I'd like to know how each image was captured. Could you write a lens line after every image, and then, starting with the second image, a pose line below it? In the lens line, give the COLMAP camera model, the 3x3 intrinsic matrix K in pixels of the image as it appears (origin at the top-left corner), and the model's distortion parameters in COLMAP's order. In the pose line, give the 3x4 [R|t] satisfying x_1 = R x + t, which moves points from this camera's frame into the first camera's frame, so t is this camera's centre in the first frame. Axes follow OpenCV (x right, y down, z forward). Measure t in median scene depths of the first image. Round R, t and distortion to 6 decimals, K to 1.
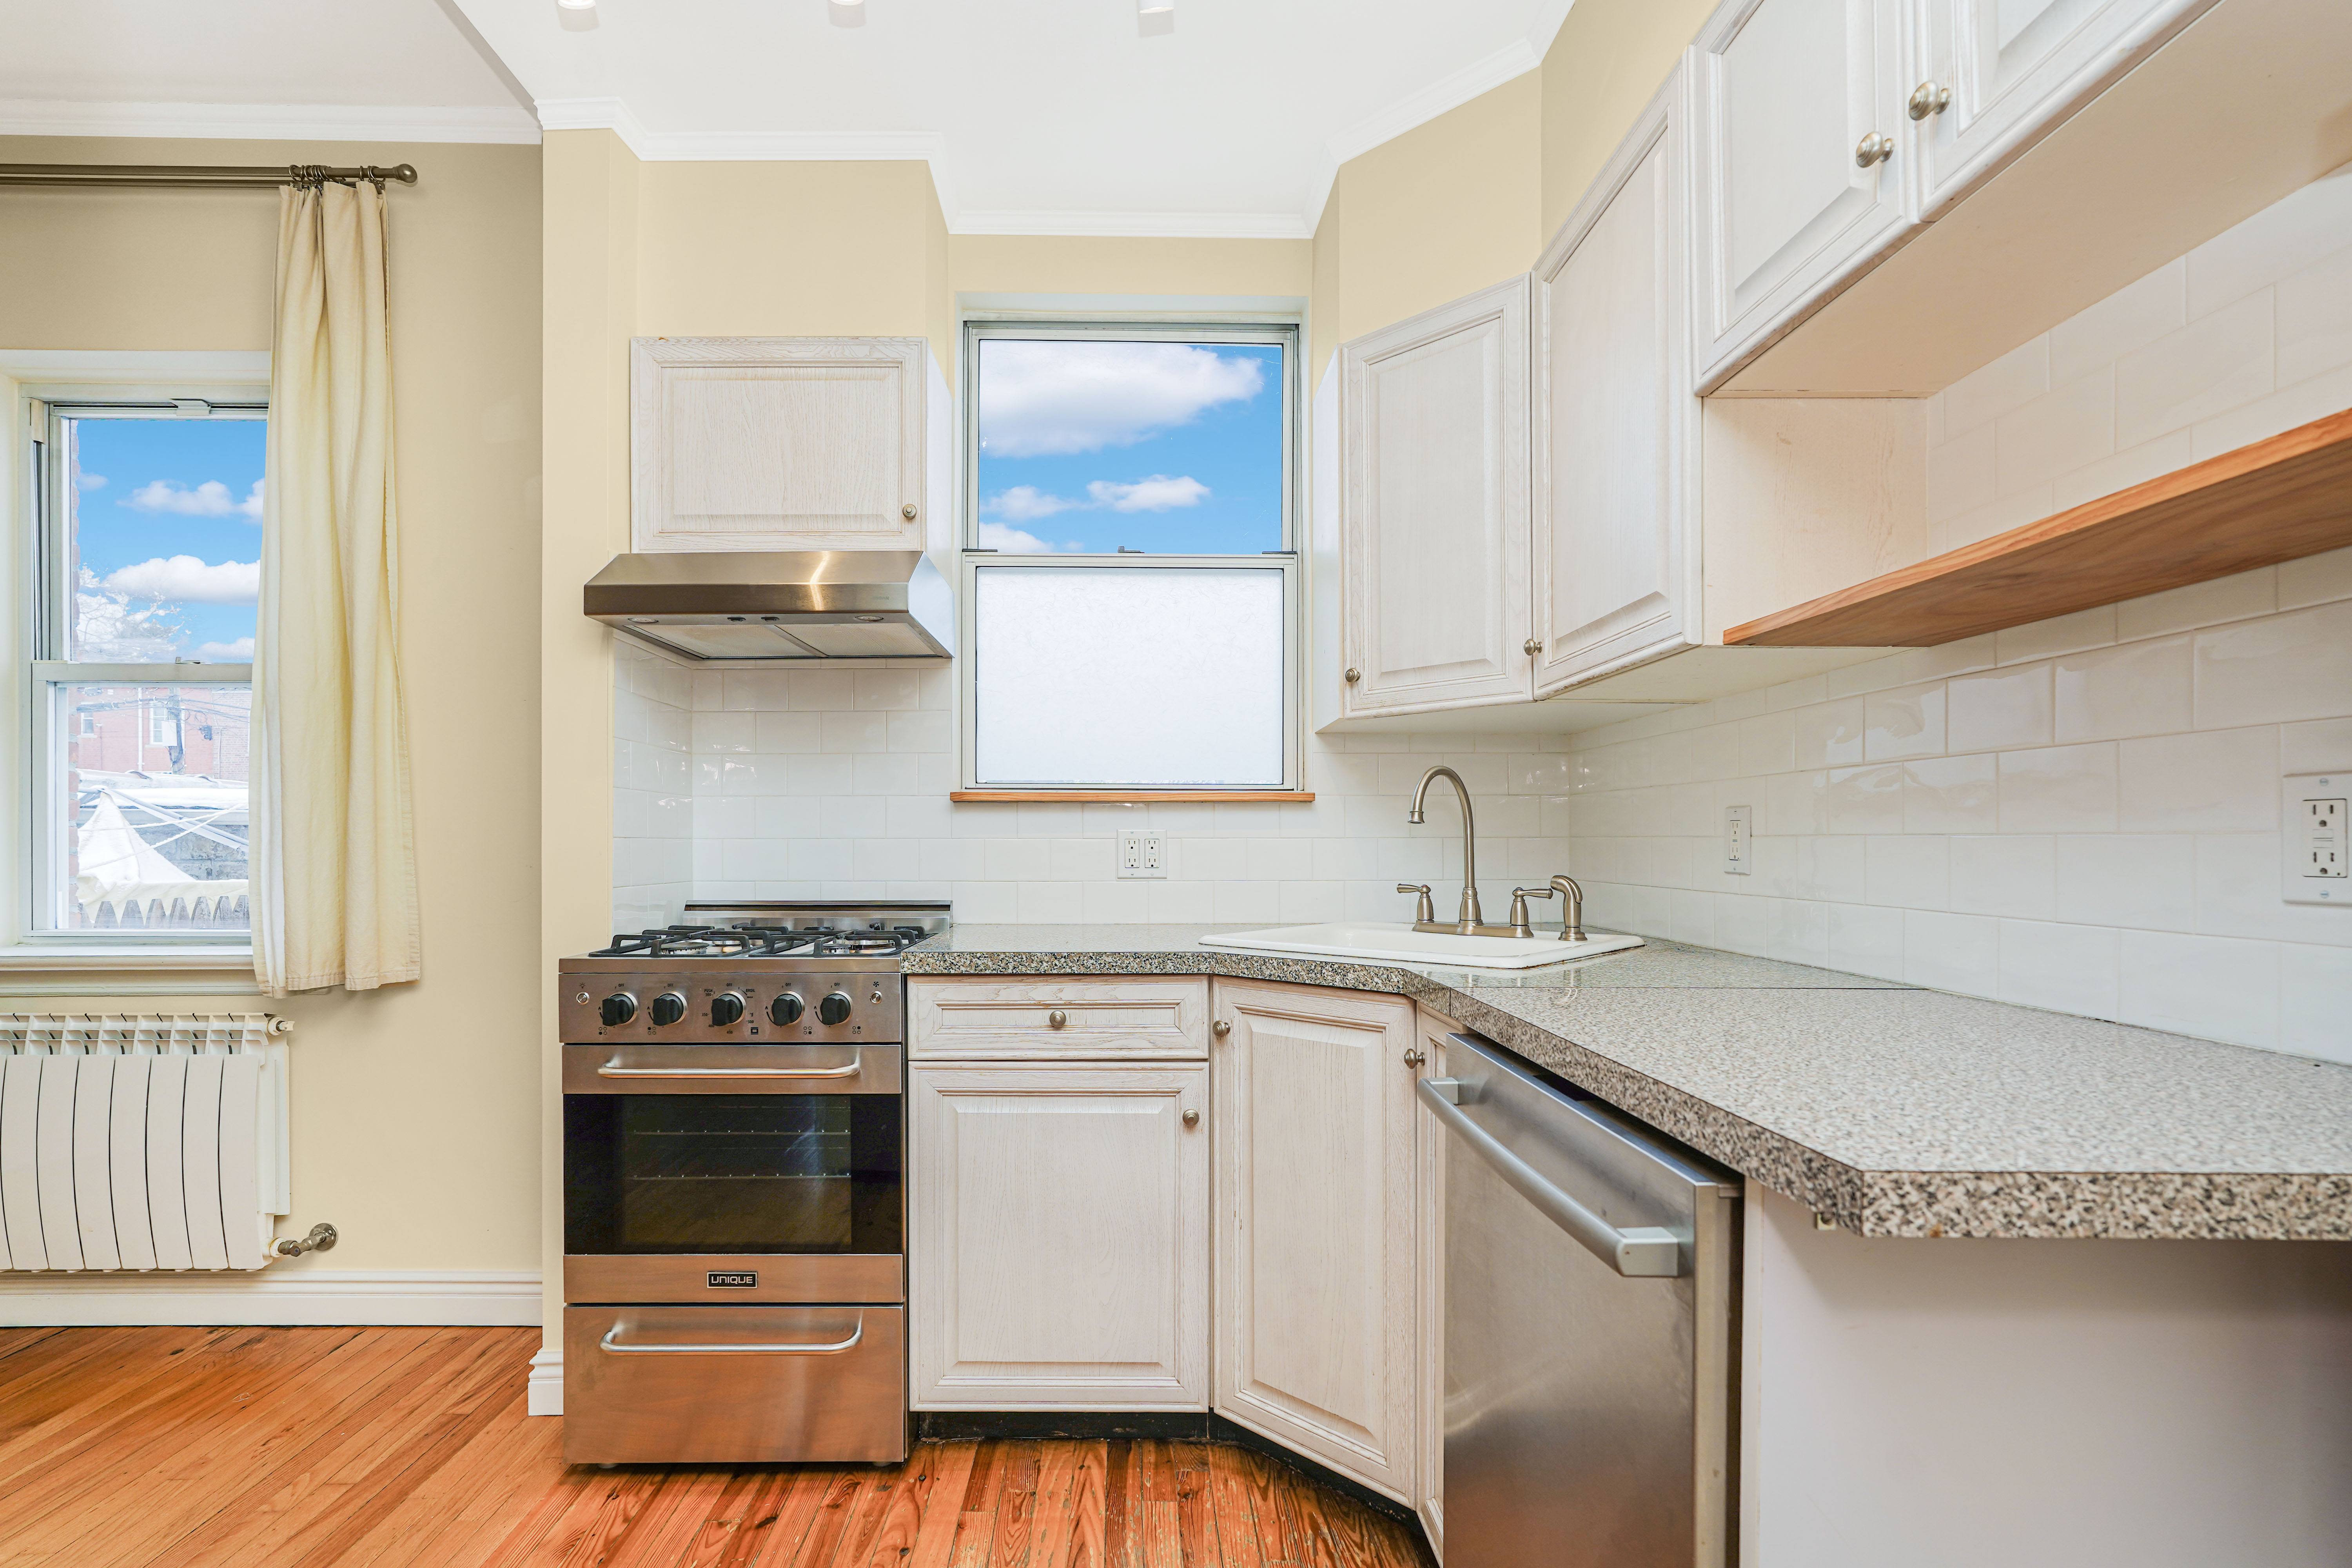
lens RADIAL K [[1121.4, 0, 1143.5], [0, 1121.4, 836.2], [0, 0, 1]] dist [-0.016775, 0.013102]
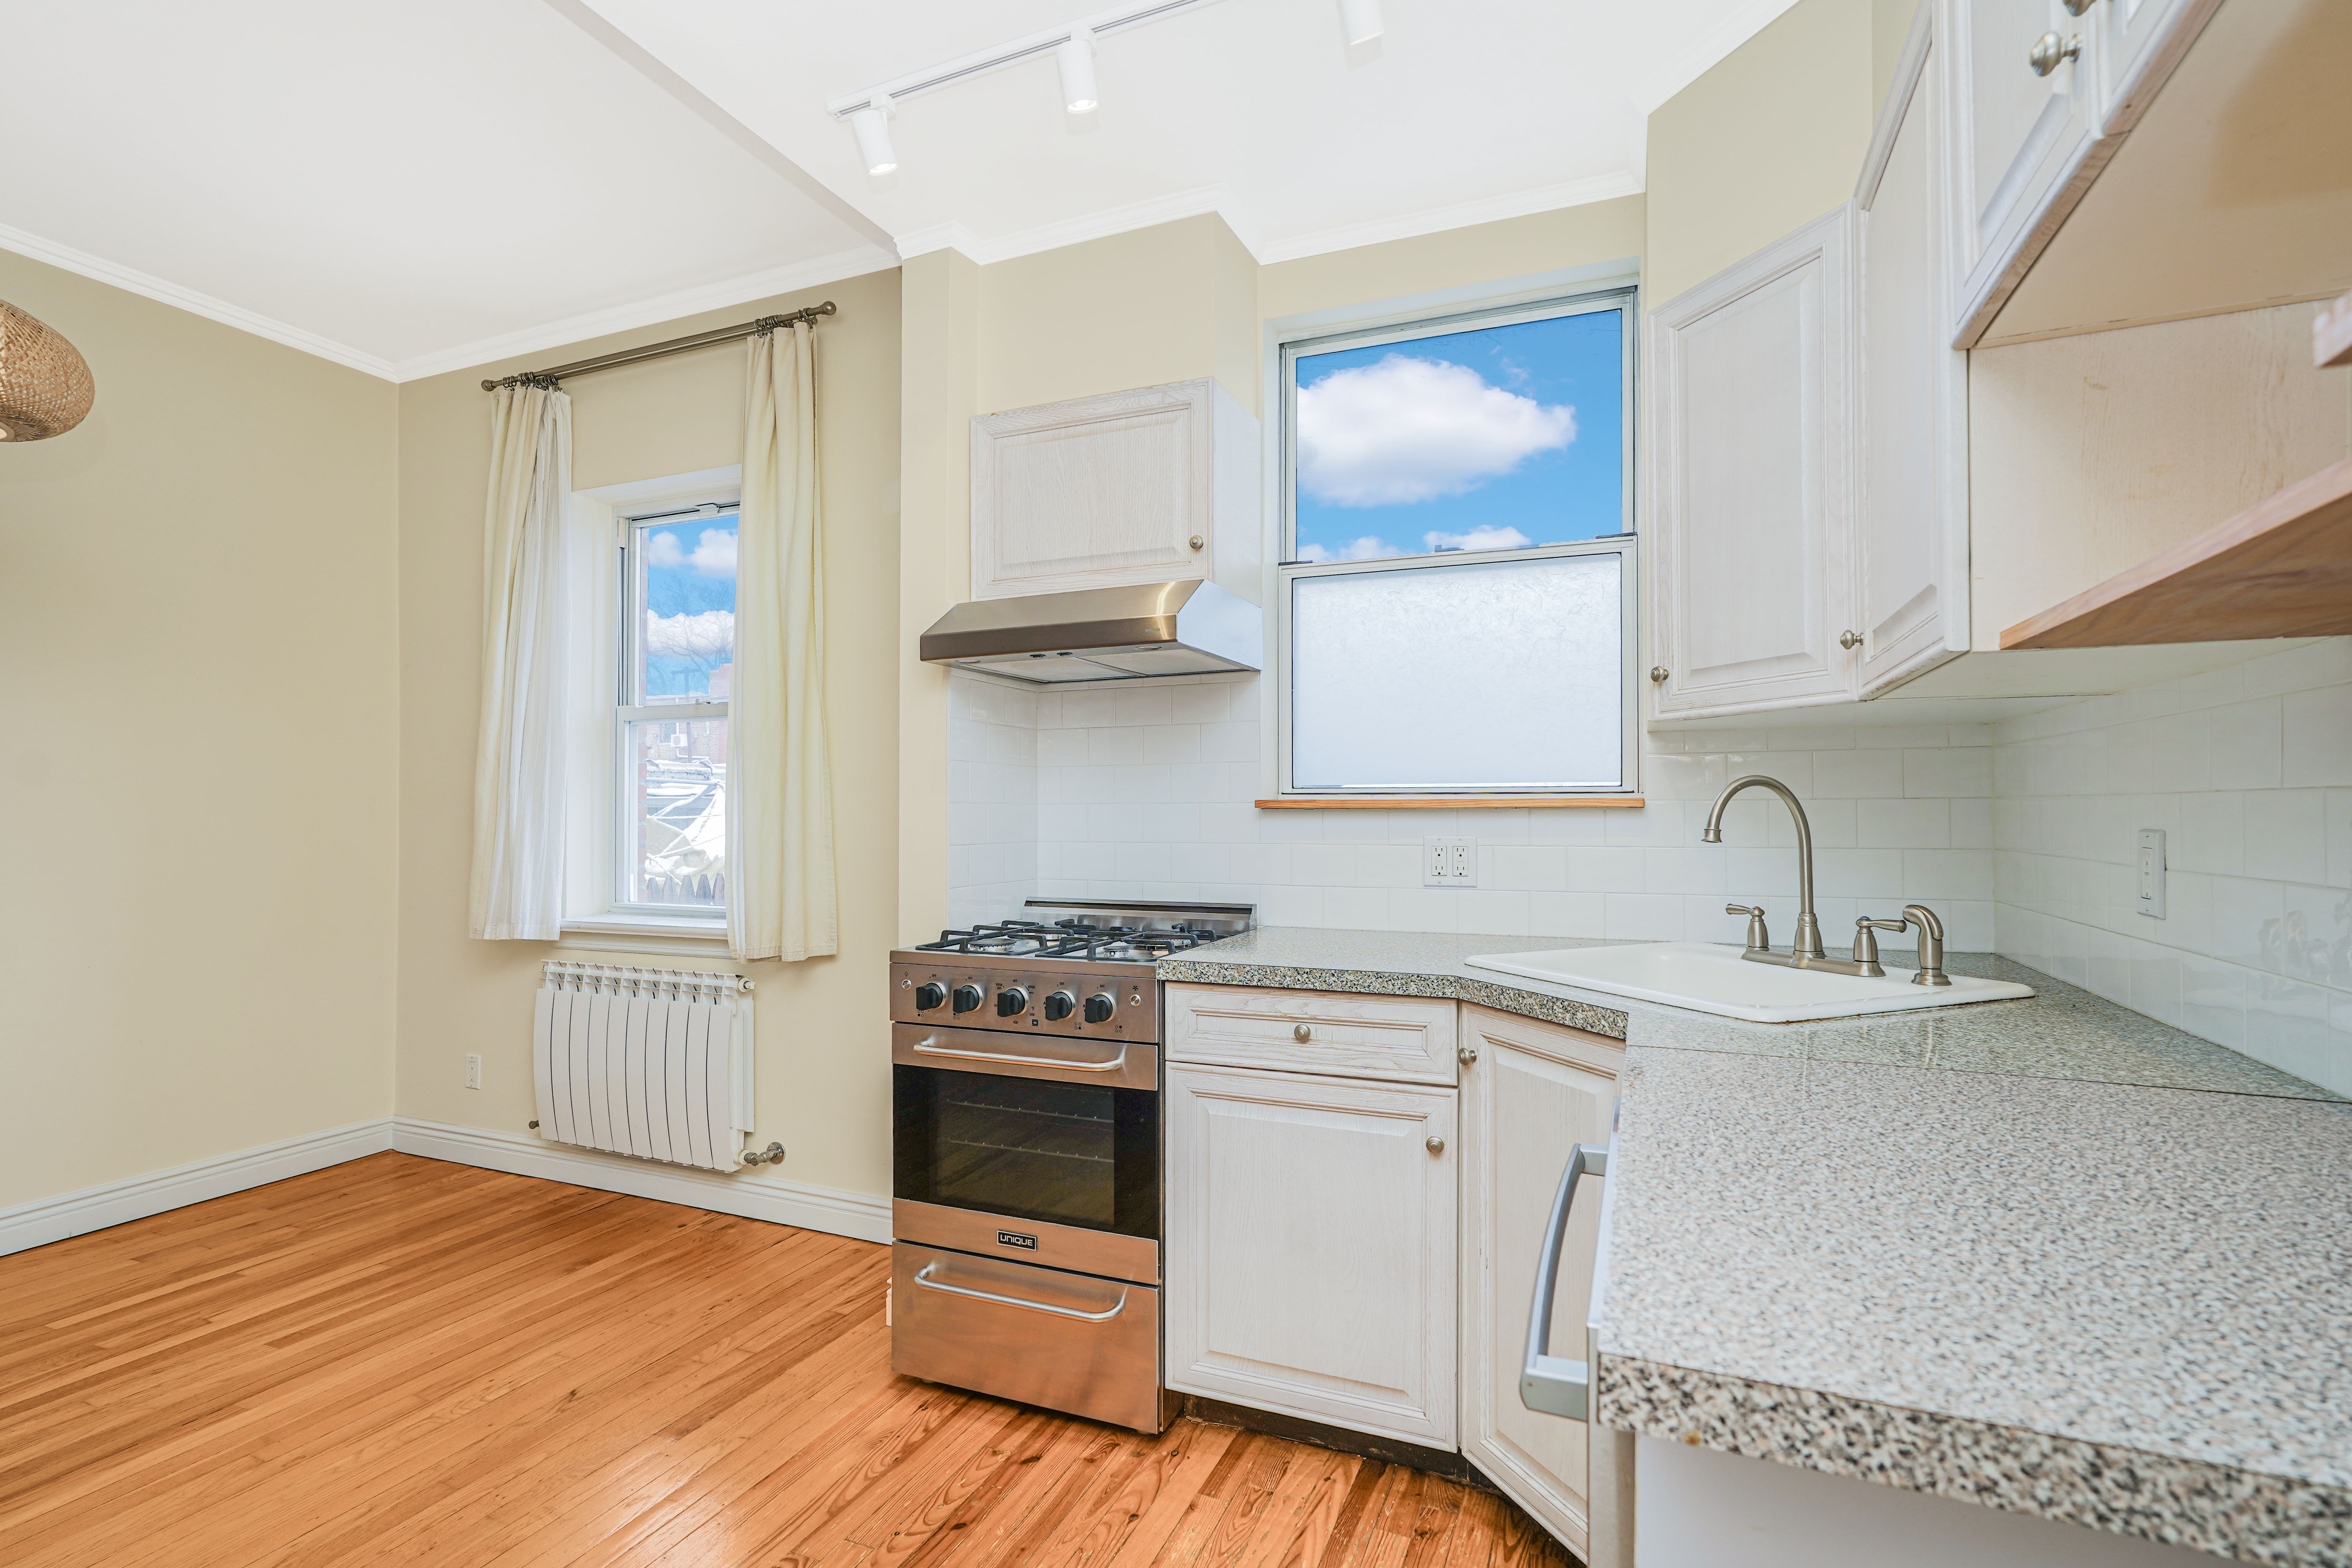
lens RADIAL K [[1122.1, 0, 1166.0], [0, 1122.1, 794.6], [0, 0, 1]] dist [-0.016751, 0.011266]
pose [[0.915165, -0.002843, -0.403069, 0.224452], [-0.001113, 0.999953, -0.009581, -0.044442], [0.403077, 0.009217, 0.915119, 0.012652]]
